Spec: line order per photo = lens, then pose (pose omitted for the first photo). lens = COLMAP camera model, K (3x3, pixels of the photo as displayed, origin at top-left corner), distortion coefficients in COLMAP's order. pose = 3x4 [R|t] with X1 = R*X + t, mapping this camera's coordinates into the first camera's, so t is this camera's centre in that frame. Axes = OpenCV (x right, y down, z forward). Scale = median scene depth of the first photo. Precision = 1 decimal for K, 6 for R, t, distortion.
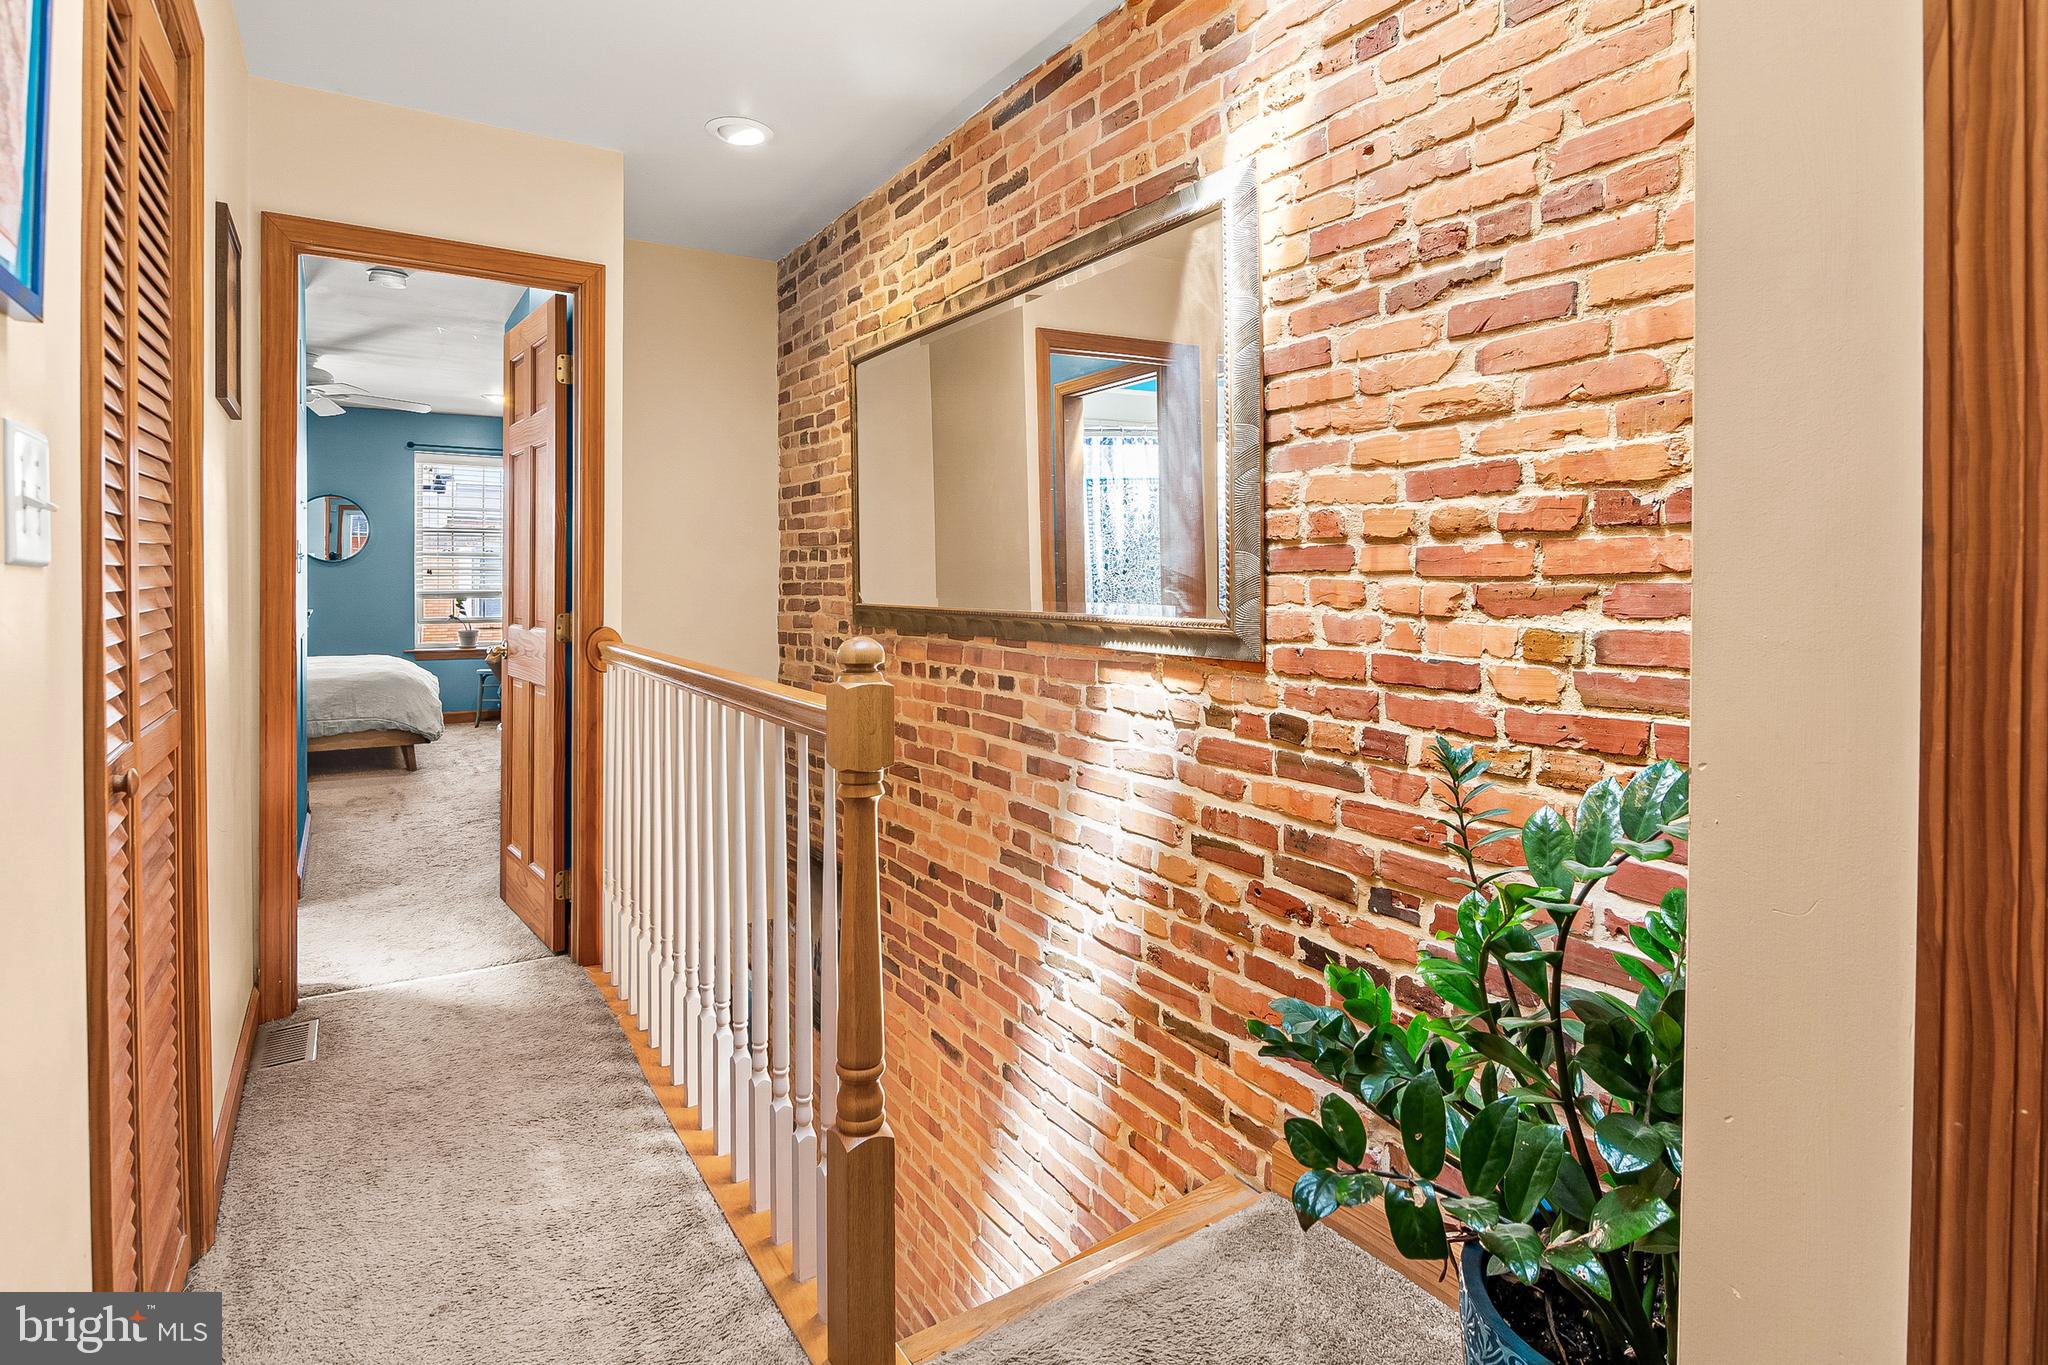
lens RADIAL K [[1014.2, 0, 1037.3], [0, 1014.2, 592.8], [0, 0, 1]] dist [-0.006244, -0.002719]
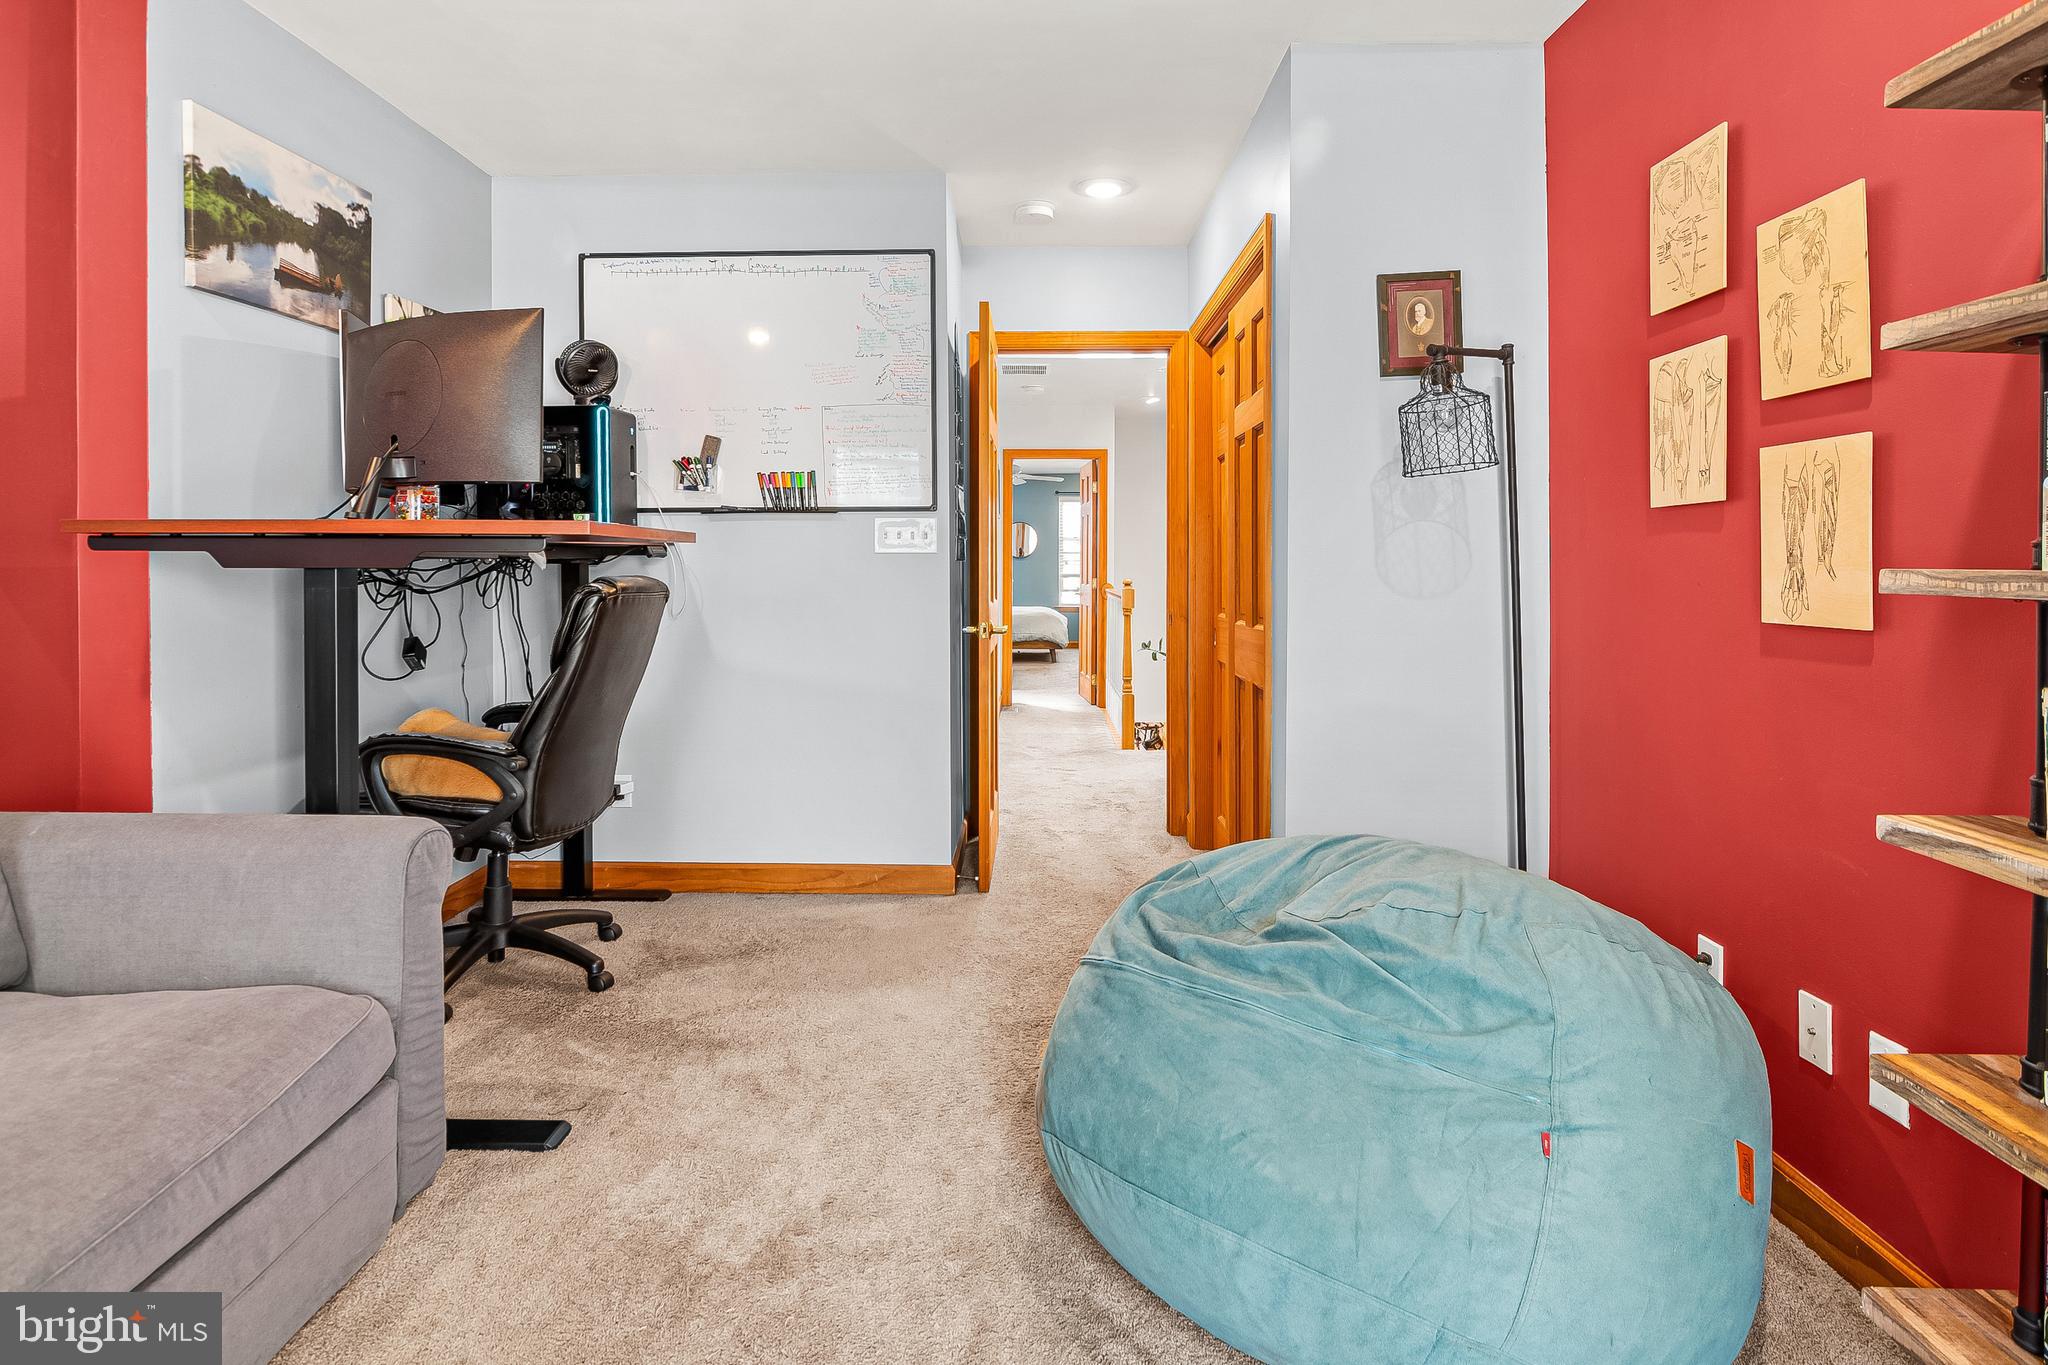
lens RADIAL K [[1014.2, 0, 1029.2], [0, 1014.2, 580.2], [0, 0, 1]] dist [-0.006244, -0.002719]
pose [[0.827178, -0.001483, -0.561939, 0.892908], [0.002205, 0.999997, 0.000607, 0.022818], [0.561936, -0.001741, 0.827179, -1.312810]]
